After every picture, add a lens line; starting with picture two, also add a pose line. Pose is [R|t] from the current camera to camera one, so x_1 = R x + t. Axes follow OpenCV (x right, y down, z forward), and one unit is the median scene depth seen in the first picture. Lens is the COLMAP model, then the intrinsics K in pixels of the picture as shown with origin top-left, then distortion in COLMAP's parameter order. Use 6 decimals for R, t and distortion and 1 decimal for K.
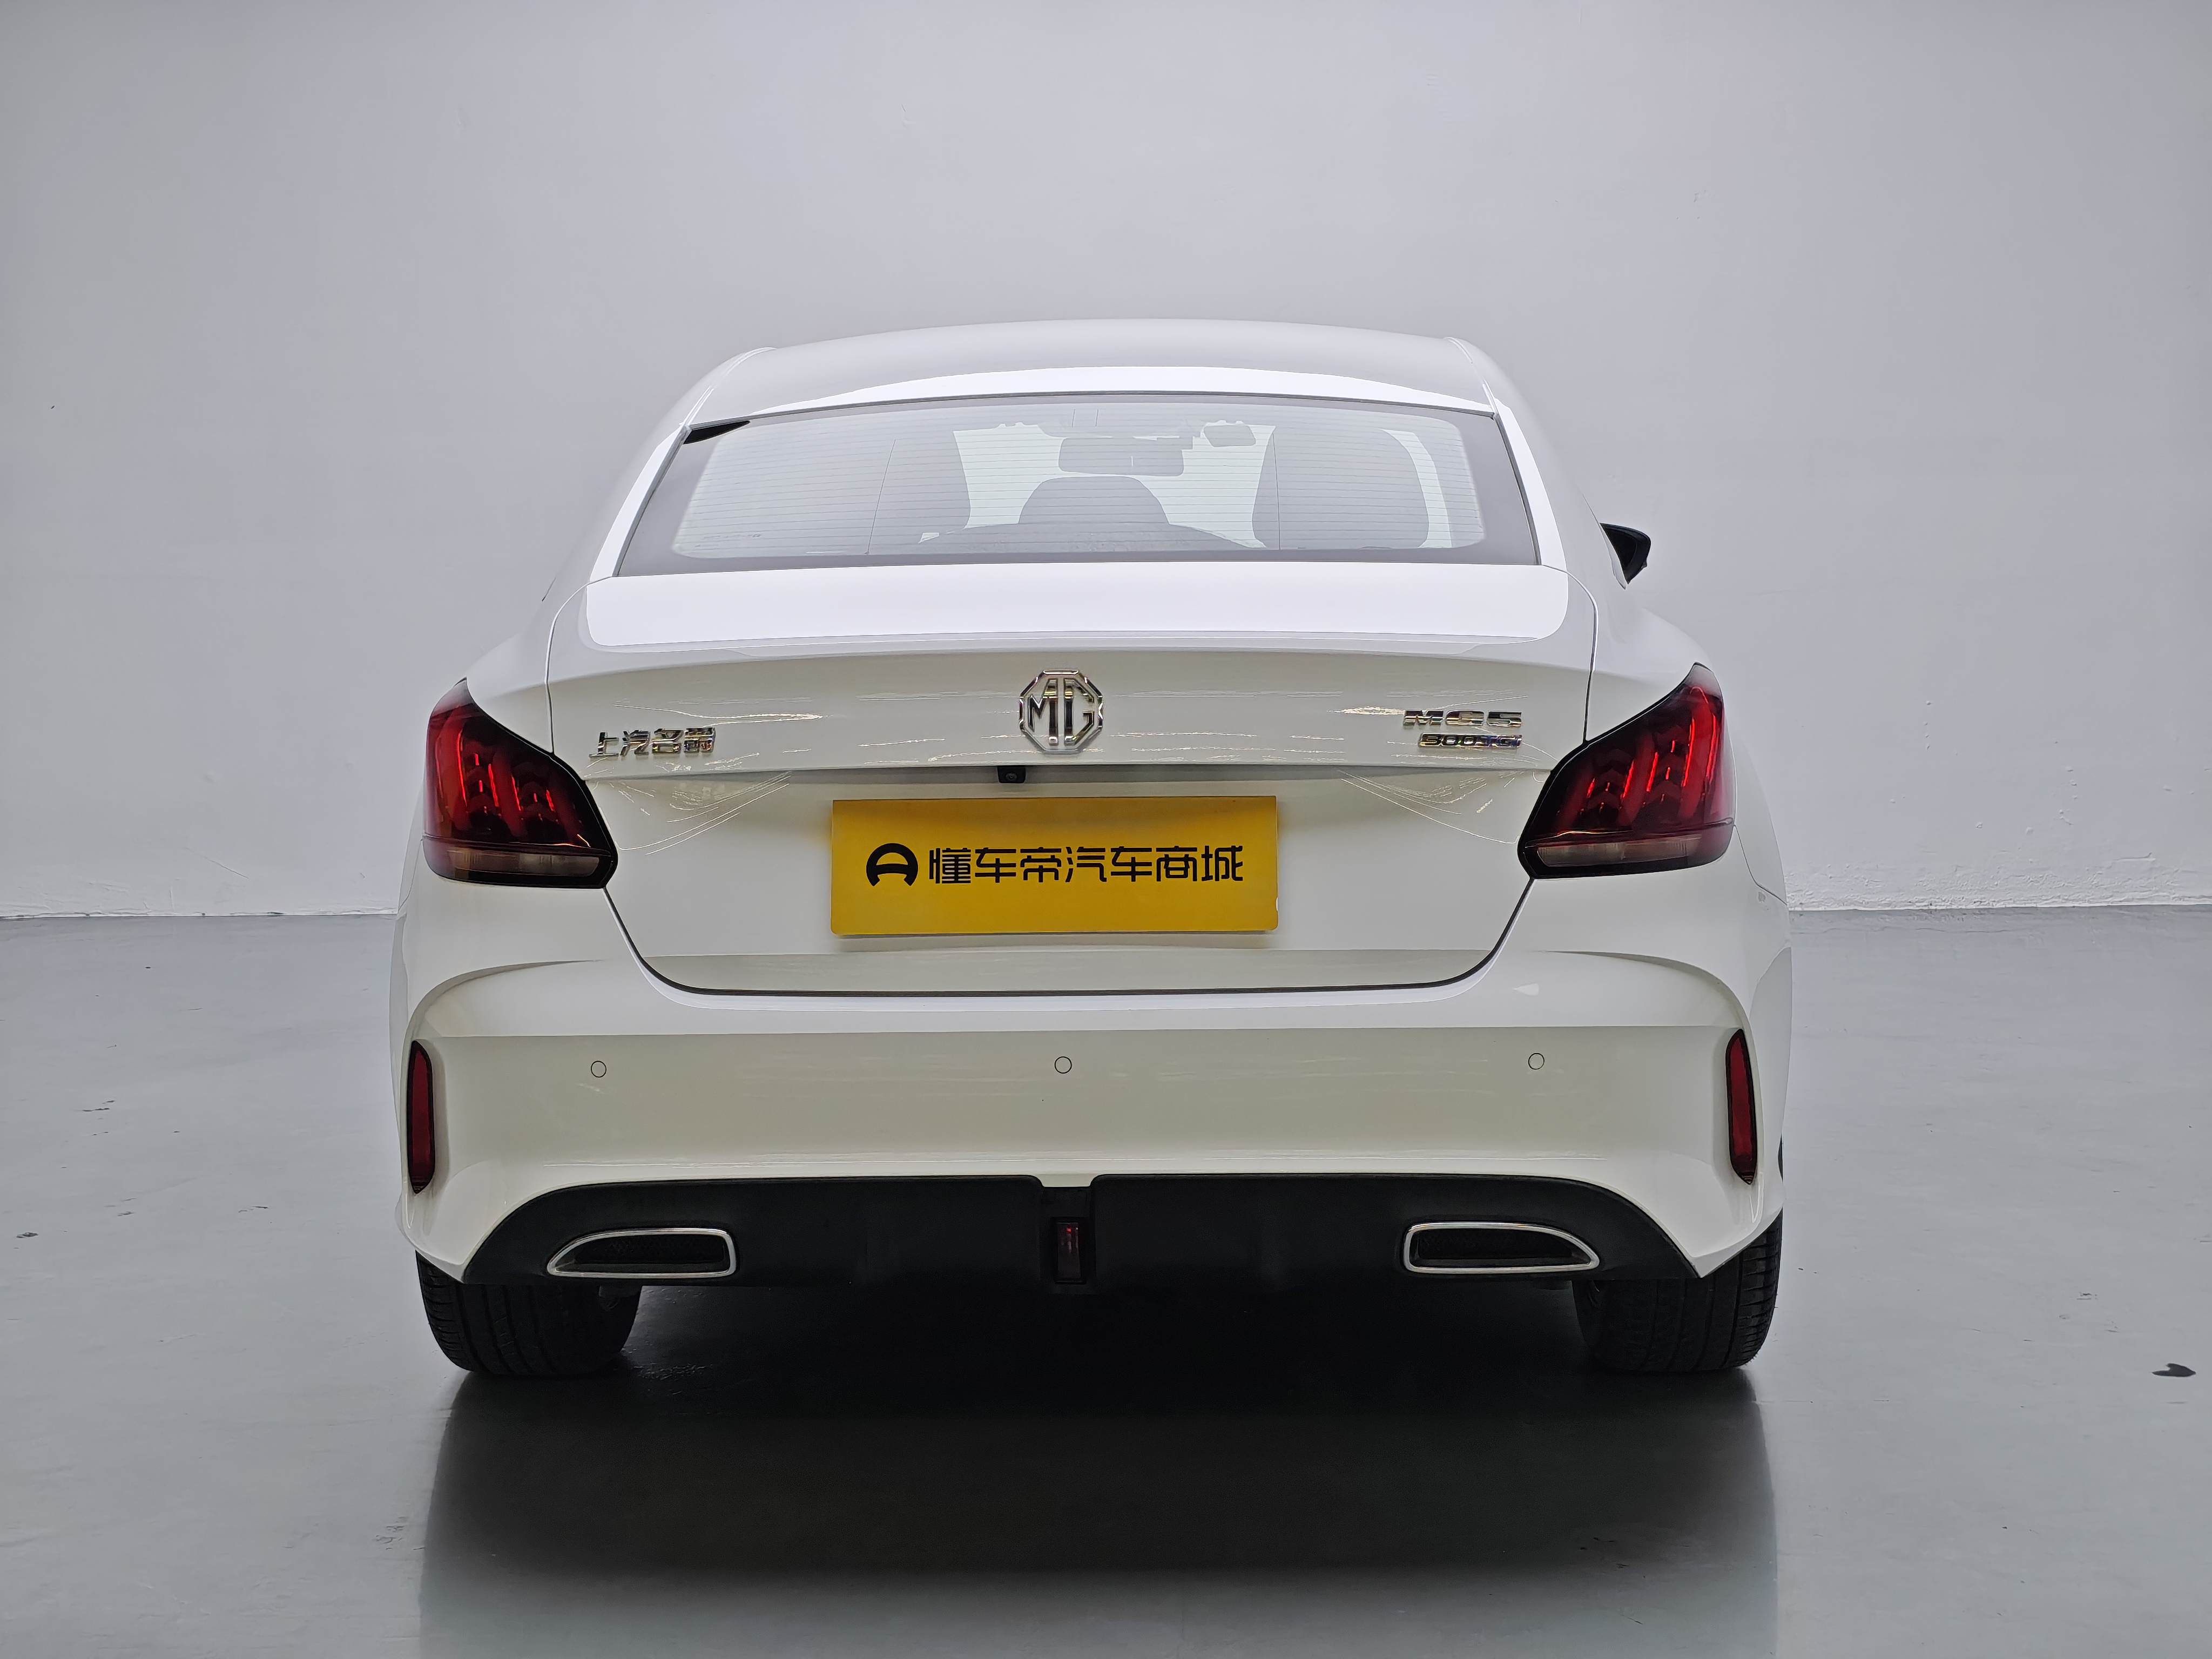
lens RADIAL K [[3095.6, 0, 1106.0], [0, 3095.6, 829.5], [0, 0, 1]] dist [0.109583, -0.071106]
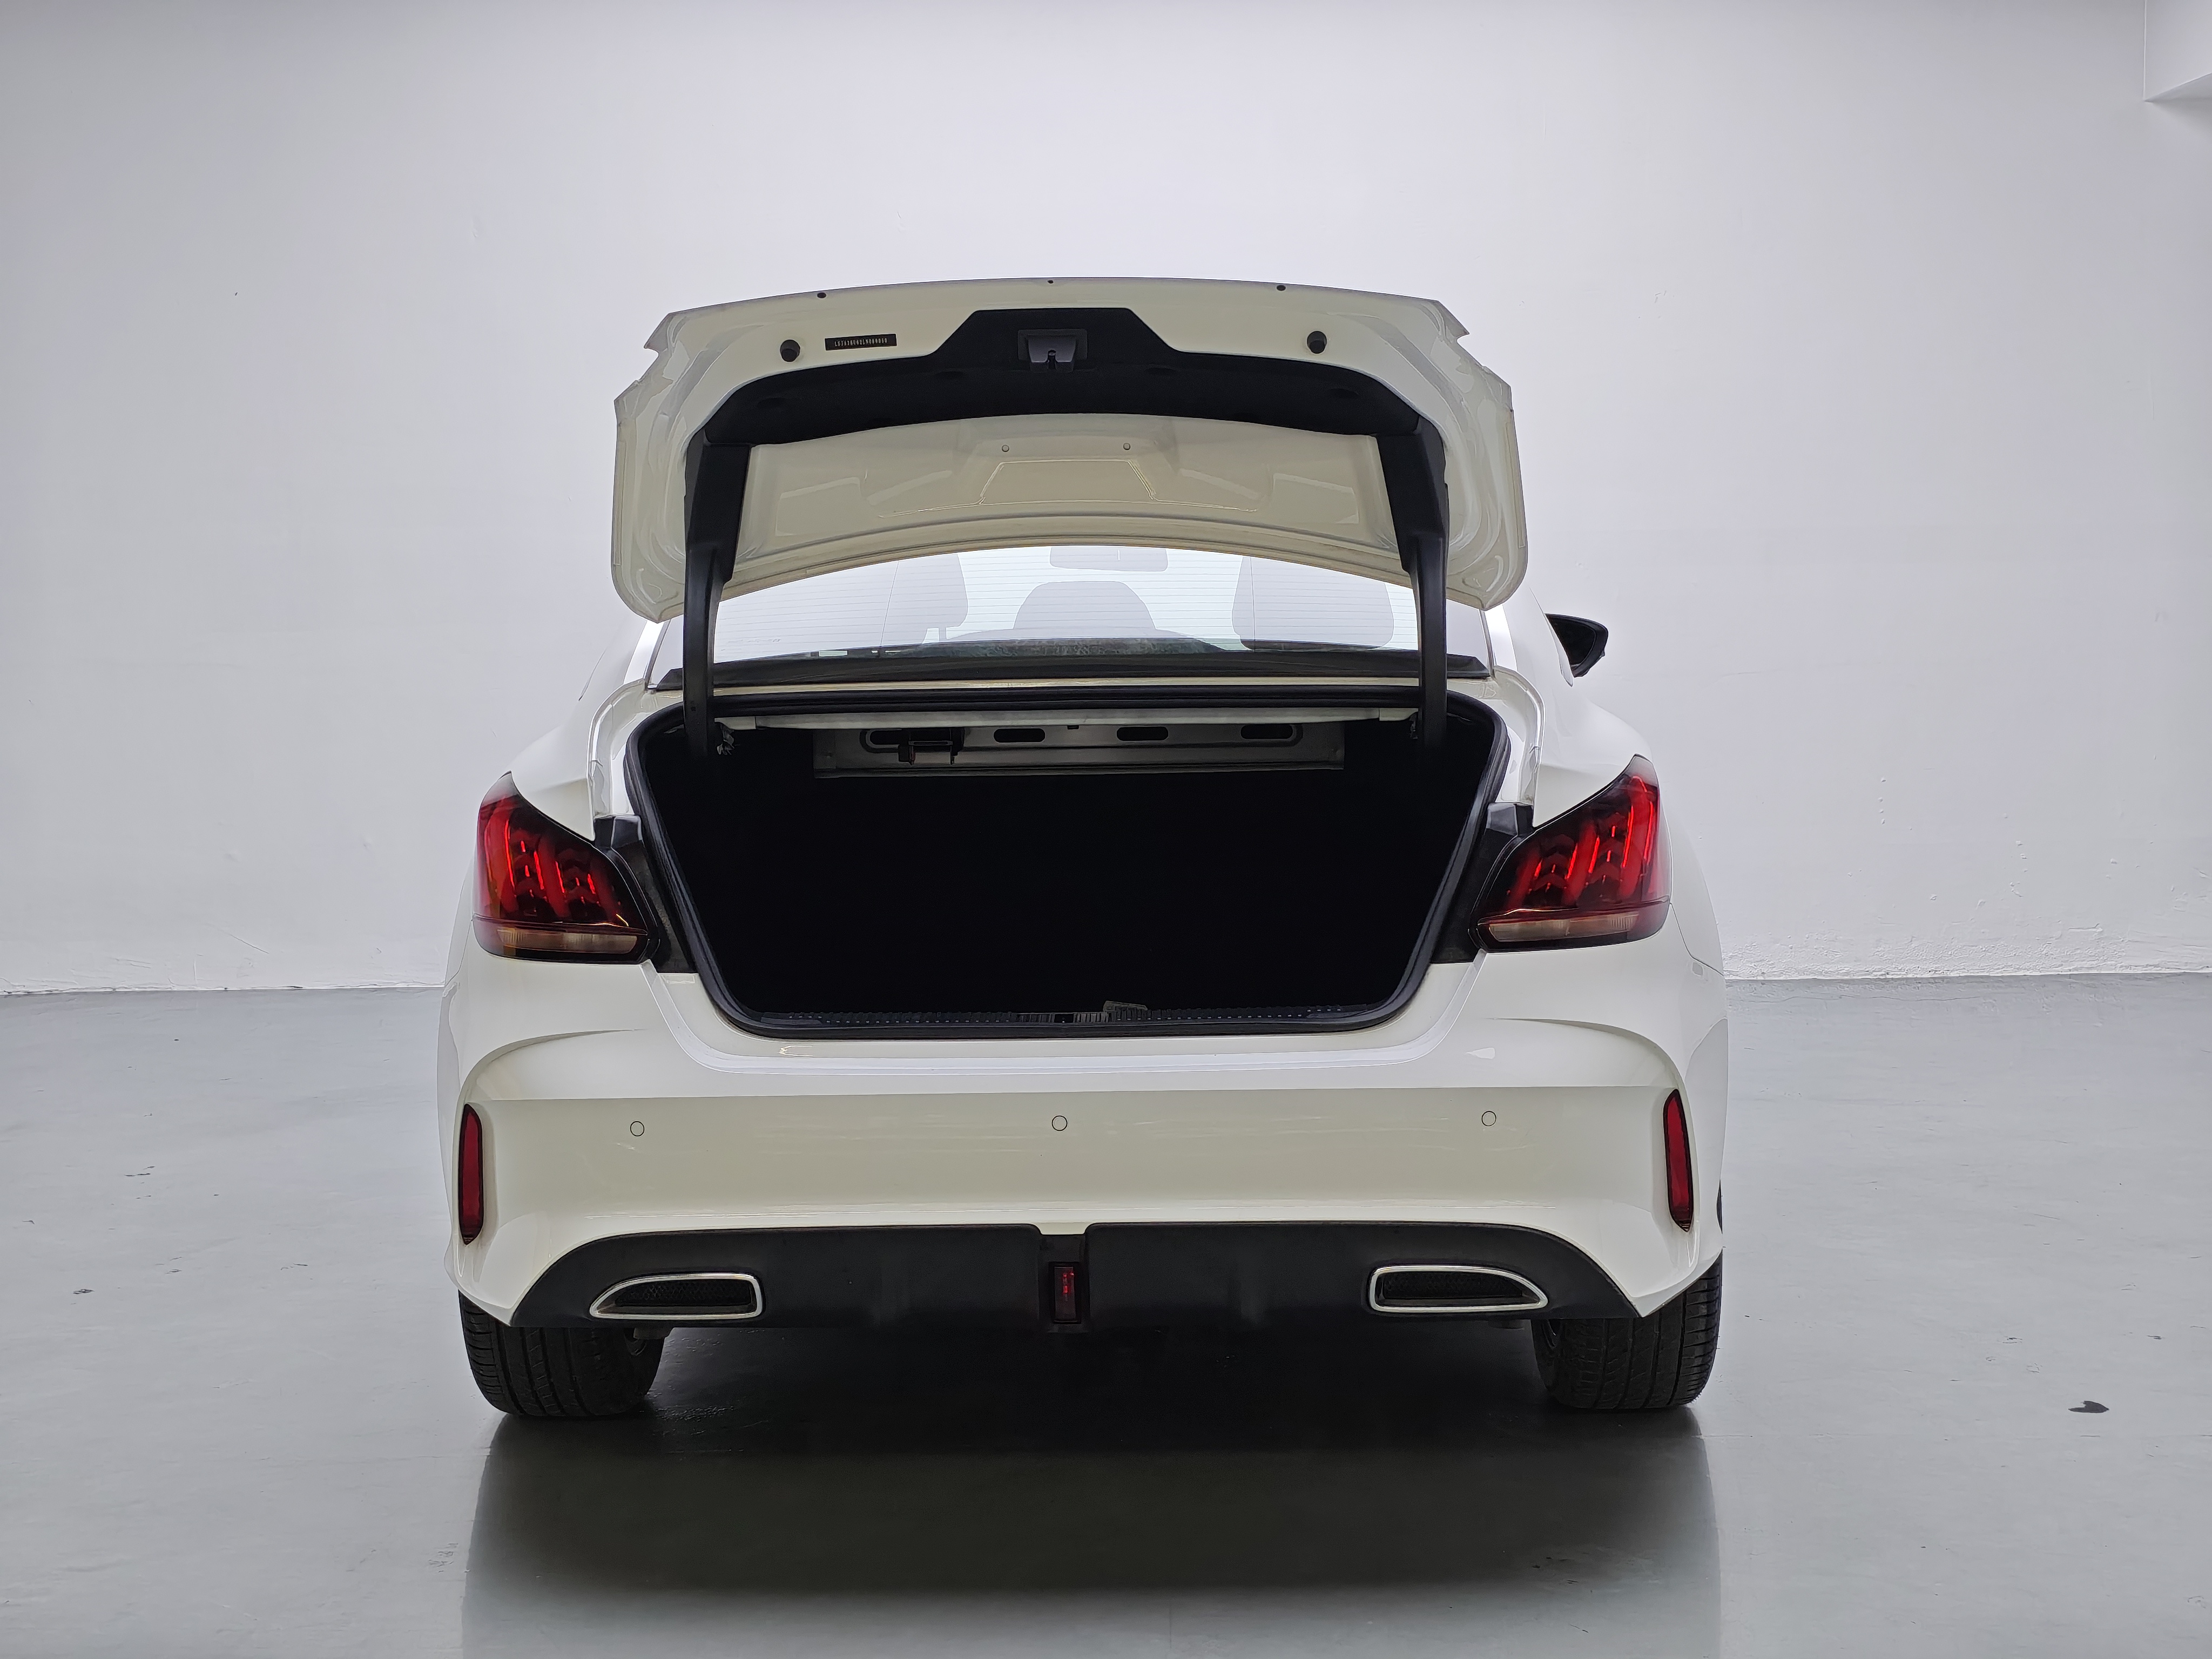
lens RADIAL K [[3095.6, 0, 1106.0], [0, 3095.6, 829.5], [0, 0, 1]] dist [0.109583, -0.071106]
pose [[0.999985, -0.002936, 0.004580, -0.001992], [0.003039, 0.999740, -0.022592, -0.003424], [-0.004512, 0.022605, 0.999734, -0.101684]]
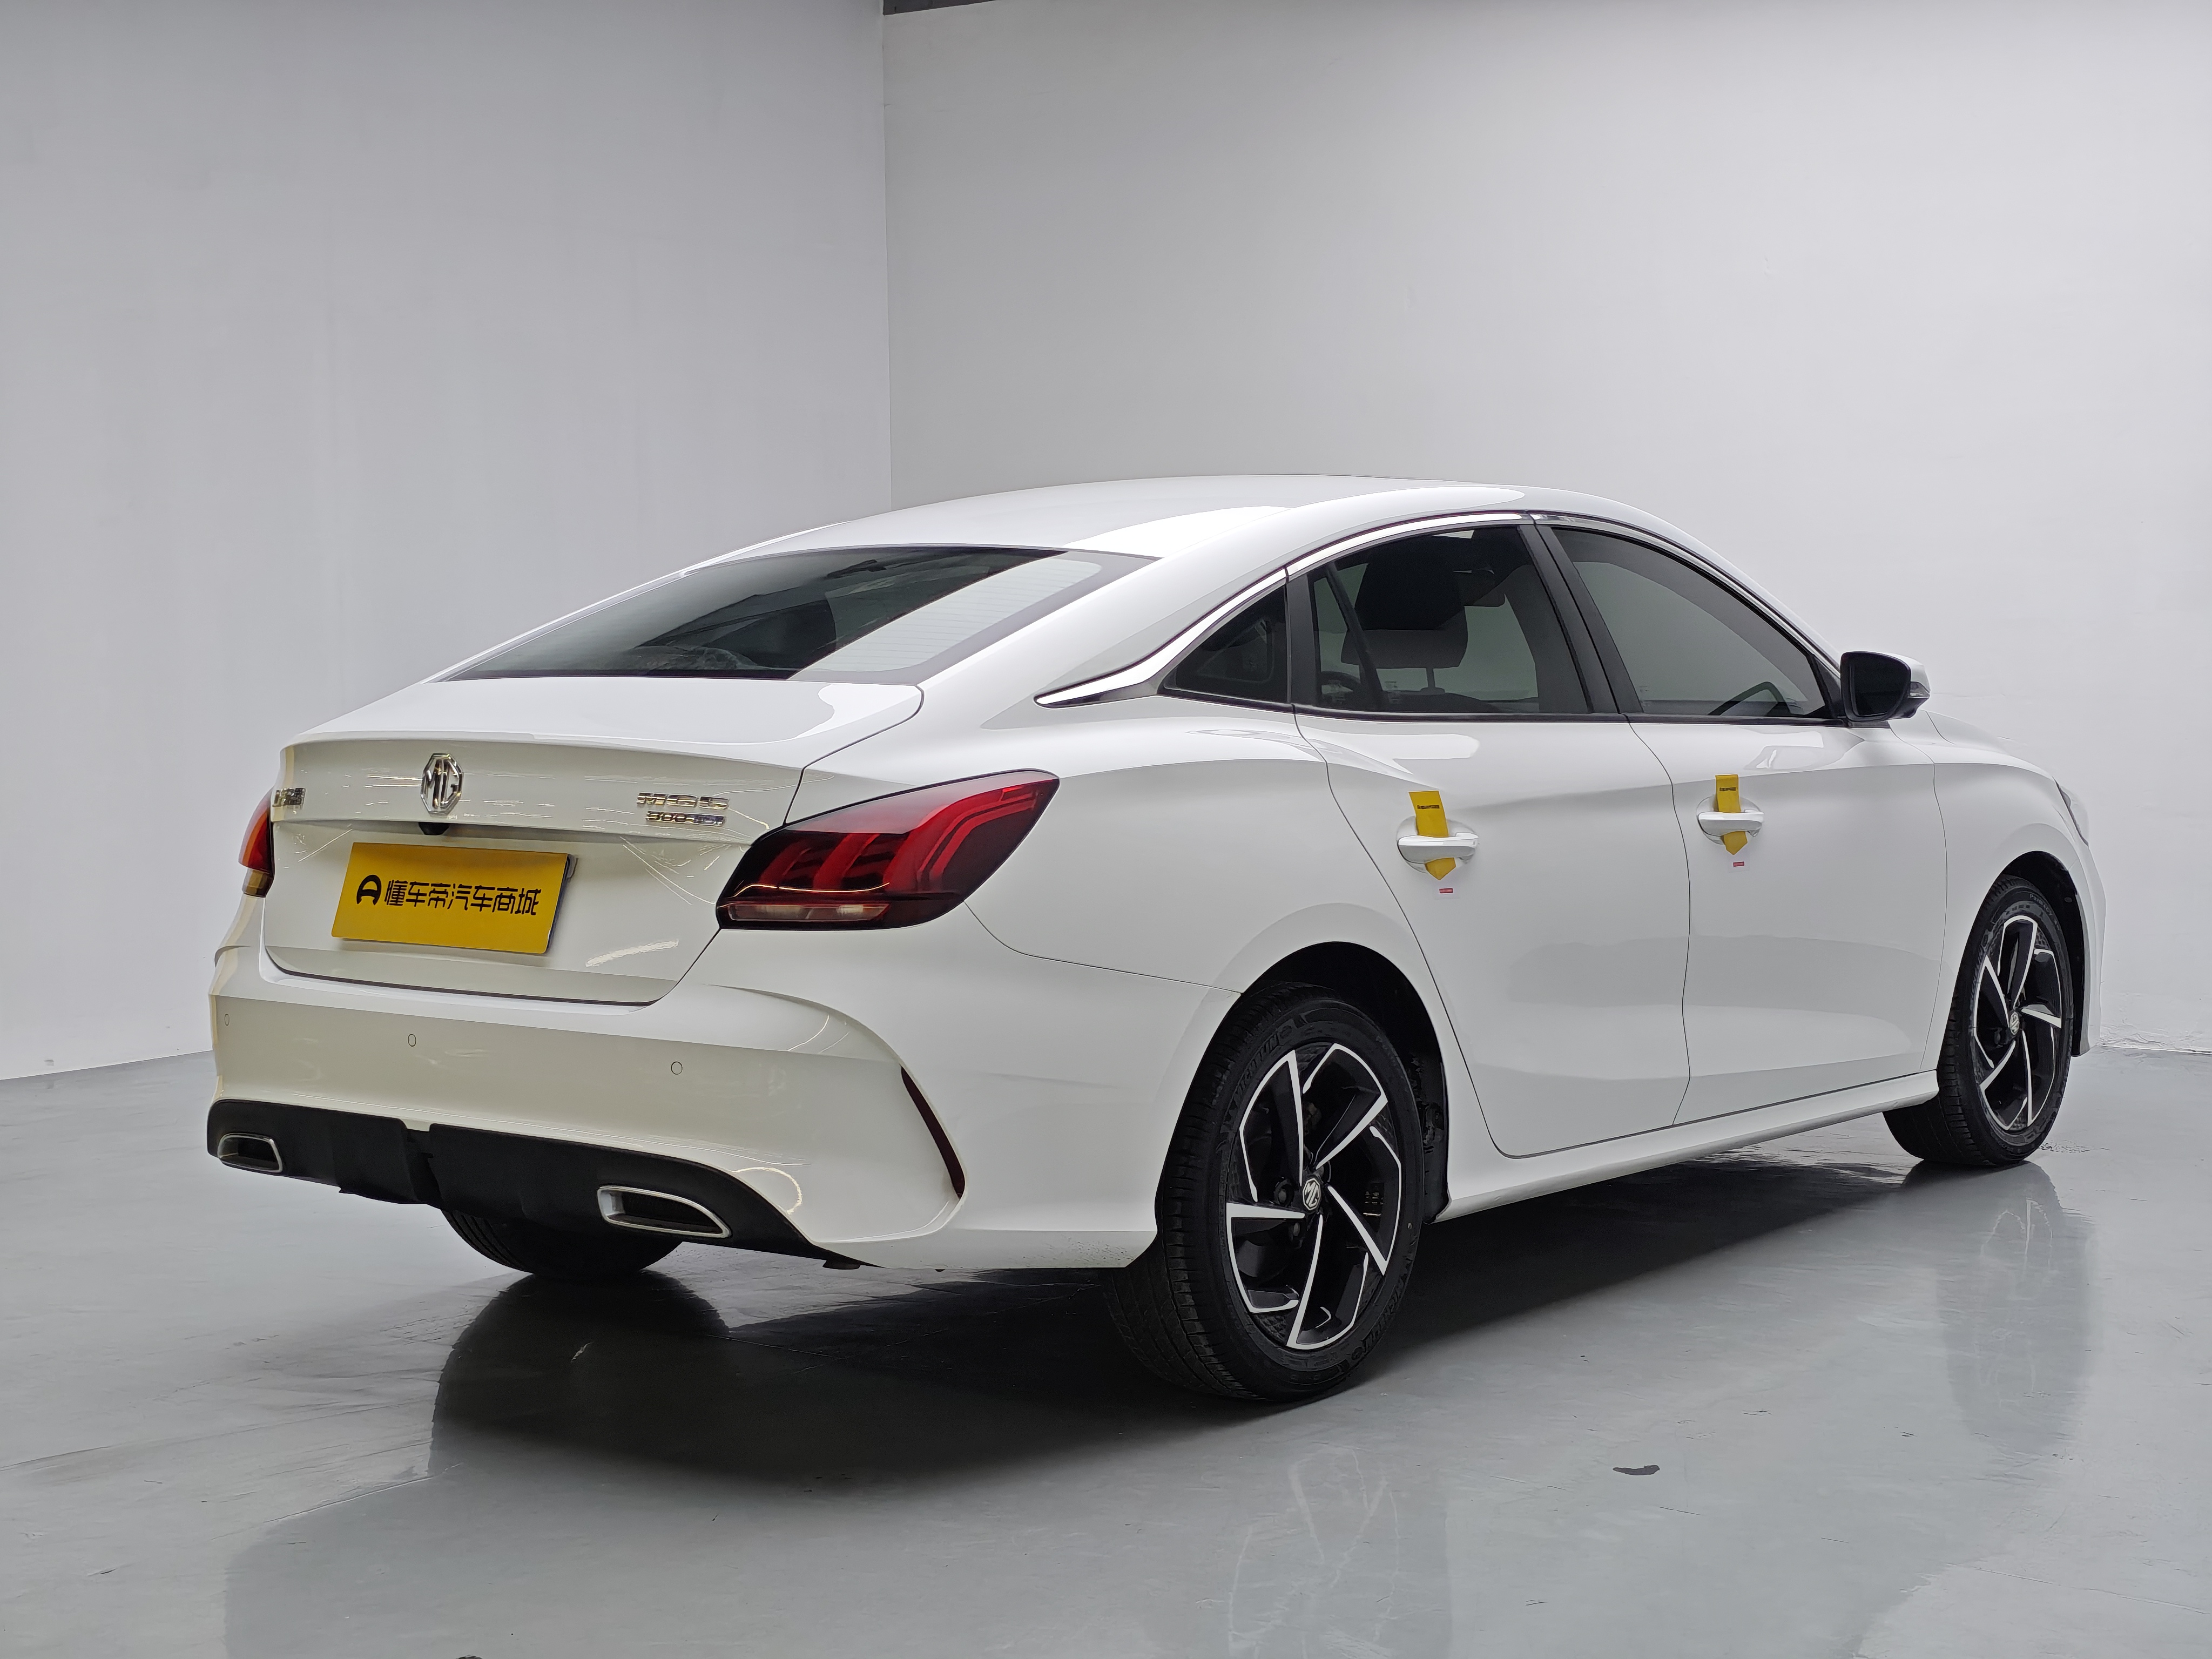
lens RADIAL K [[3095.6, 0, 1106.0], [0, 3095.6, 829.5], [0, 0, 1]] dist [0.109583, -0.071106]
pose [[0.800290, 0.041809, -0.598153, 1.016509], [-0.062029, 0.997987, -0.013235, -0.017471], [0.596396, 0.047695, 0.801272, 0.070440]]
